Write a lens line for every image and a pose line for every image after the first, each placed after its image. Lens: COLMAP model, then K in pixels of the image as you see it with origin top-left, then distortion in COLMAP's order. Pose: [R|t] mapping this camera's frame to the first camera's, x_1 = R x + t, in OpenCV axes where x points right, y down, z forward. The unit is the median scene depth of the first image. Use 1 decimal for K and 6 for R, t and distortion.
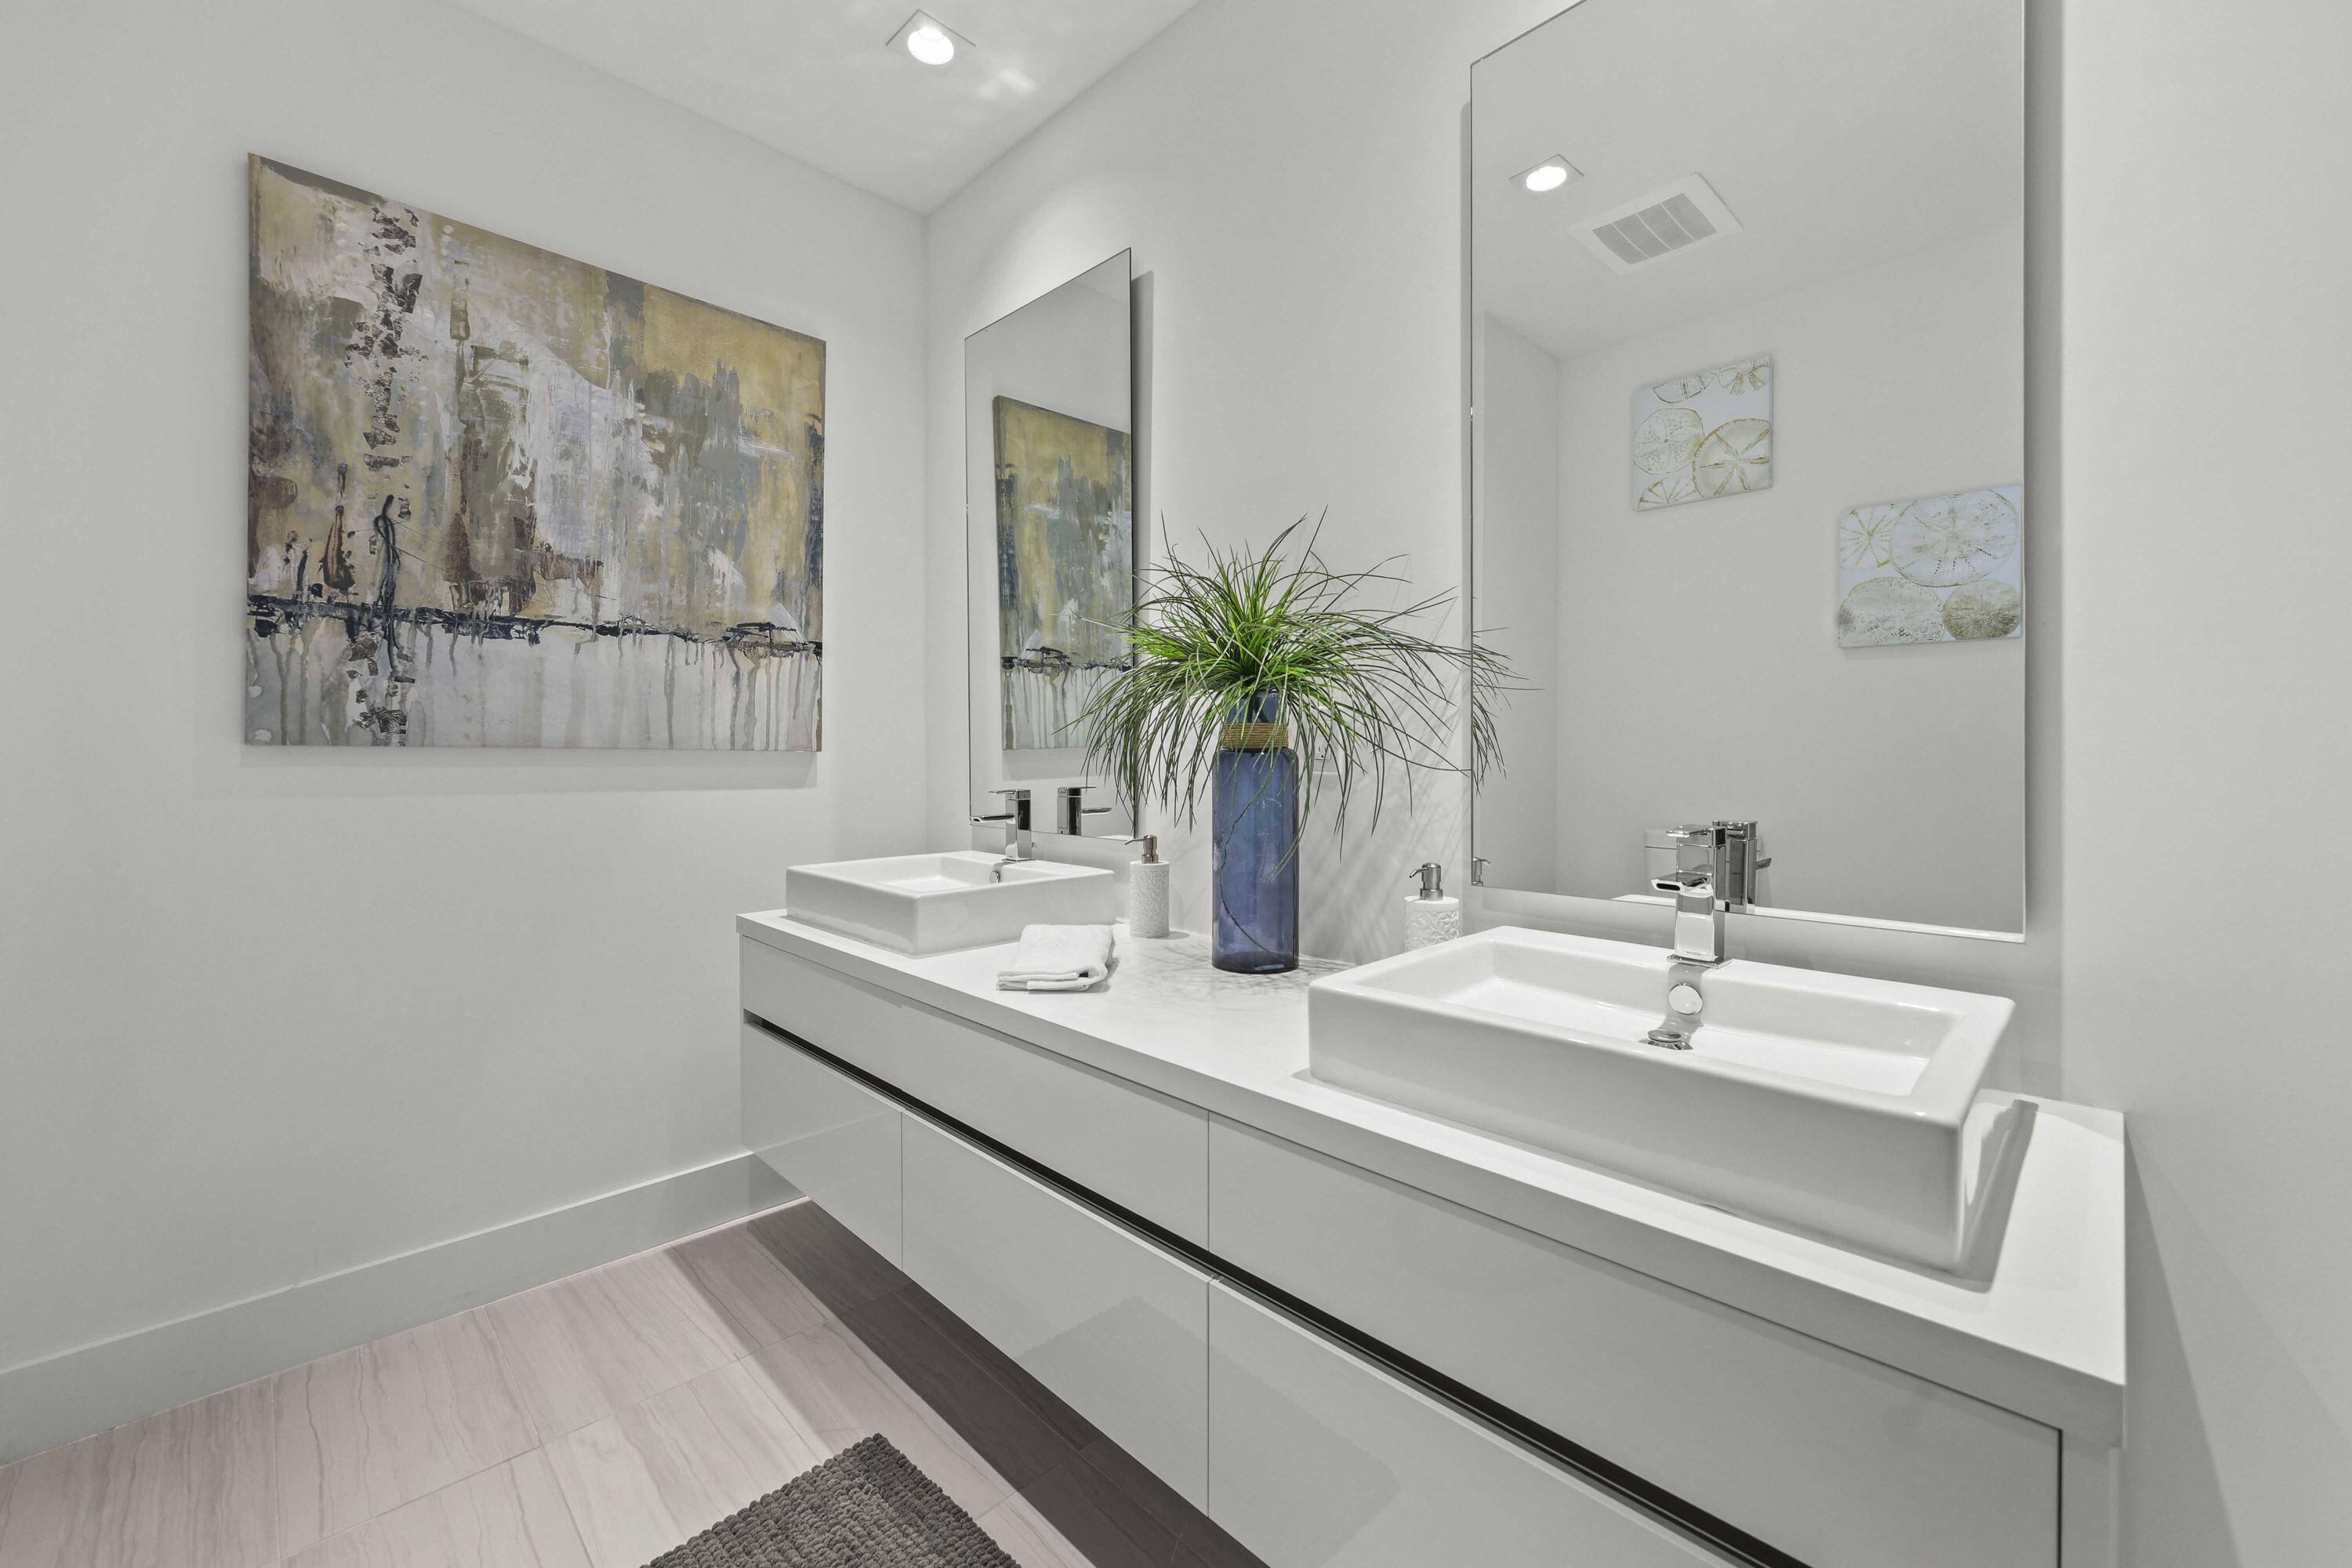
lens RADIAL K [[930.4, 0, 1174.9], [0, 930.4, 761.1], [0, 0, 1]] dist [0.001821, 0.000392]
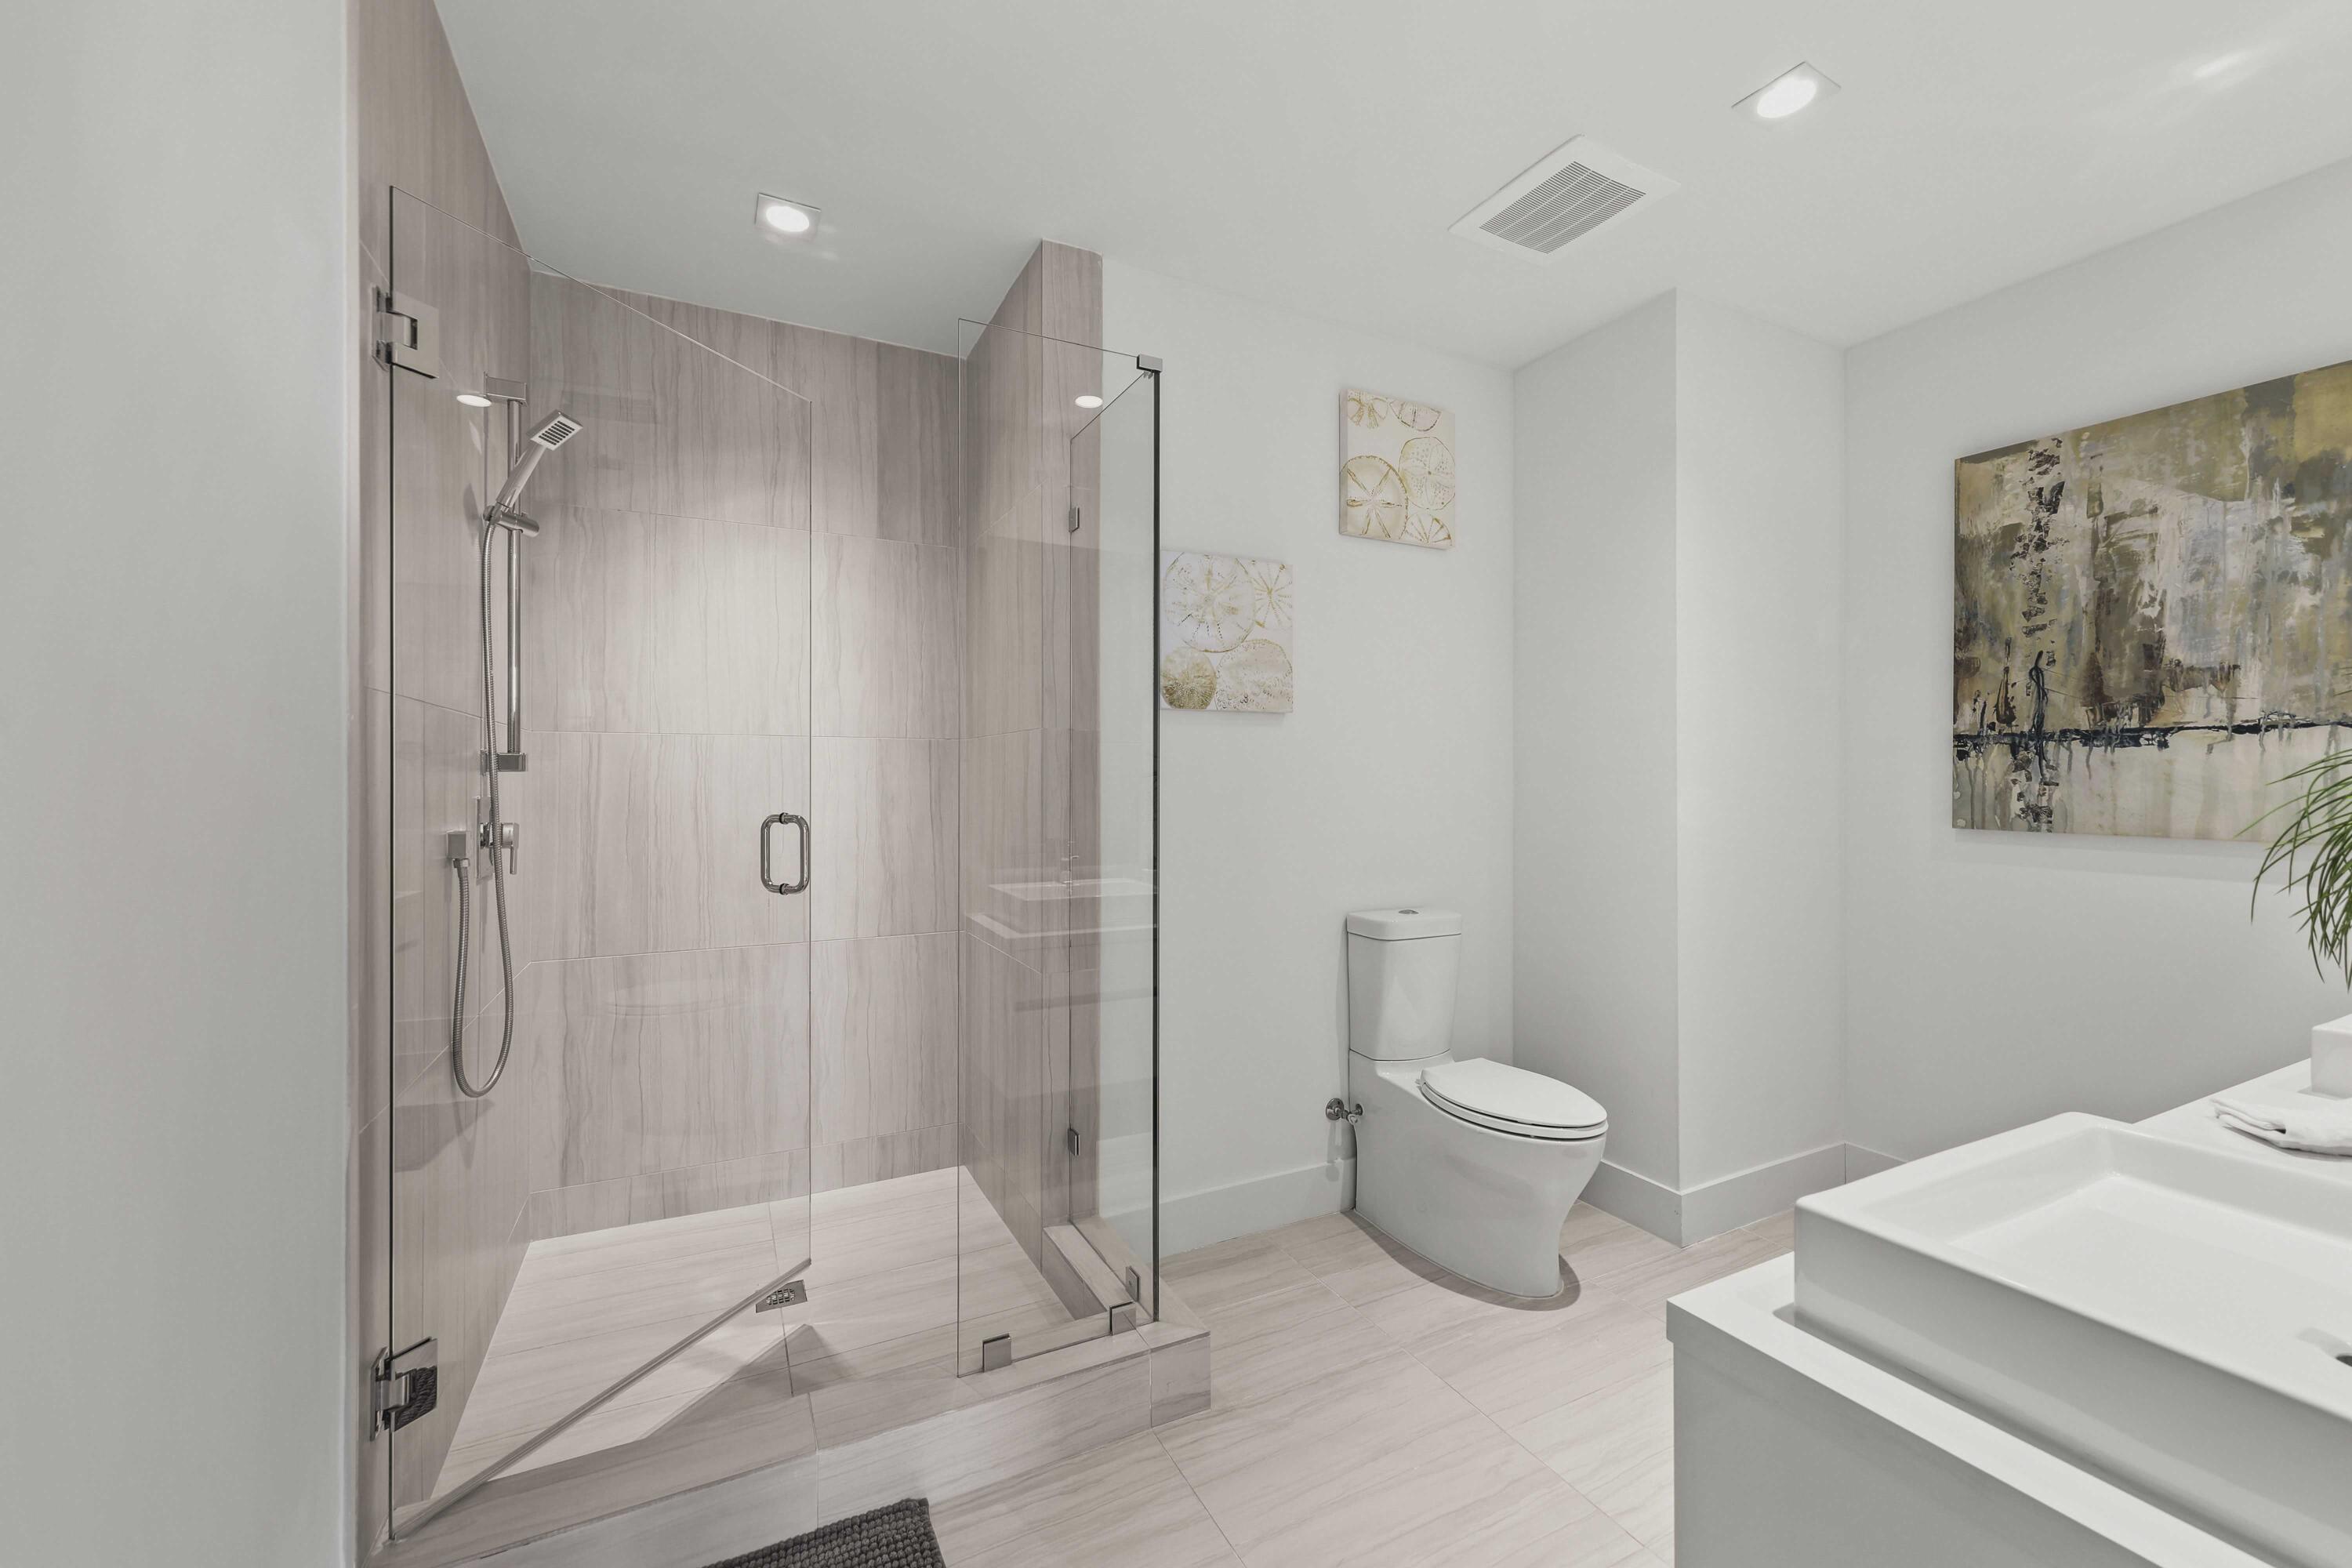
lens RADIAL K [[930.4, 0, 1173.9], [0, 930.4, 778.1], [0, 0, 1]] dist [0.001821, 0.000392]
pose [[-0.299222, 0.000760, -0.954183, 0.838760], [-0.003862, 0.999991, 0.002008, -0.091209], [0.954176, 0.004286, -0.299216, 0.179061]]
